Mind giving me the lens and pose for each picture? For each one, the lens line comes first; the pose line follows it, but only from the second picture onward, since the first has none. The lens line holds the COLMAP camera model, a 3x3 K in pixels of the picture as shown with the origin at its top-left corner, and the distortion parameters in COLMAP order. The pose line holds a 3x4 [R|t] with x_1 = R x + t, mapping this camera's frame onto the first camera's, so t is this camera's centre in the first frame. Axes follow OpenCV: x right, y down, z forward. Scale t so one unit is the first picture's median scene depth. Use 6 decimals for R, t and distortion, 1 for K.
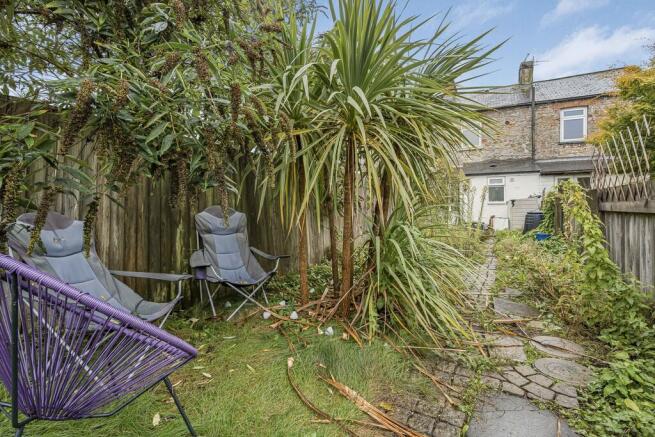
lens RADIAL K [[306.9, 0, 332.2], [0, 306.9, 204.0], [0, 0, 1]] dist [-0.010225, 0.000149]
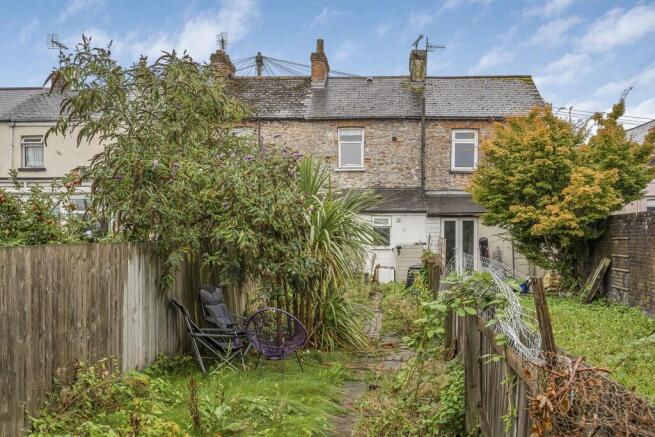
lens RADIAL K [[656.0, 0, 327.5], [0, 656.0, 218.5], [0, 0, 1]] dist [0.001517, 0.000138]
pose [[0.915896, 0.002992, 0.401404, -0.263288], [-0.003191, 0.999995, -0.000173, -0.072658], [-0.401402, -0.001122, 0.915901, -0.480876]]
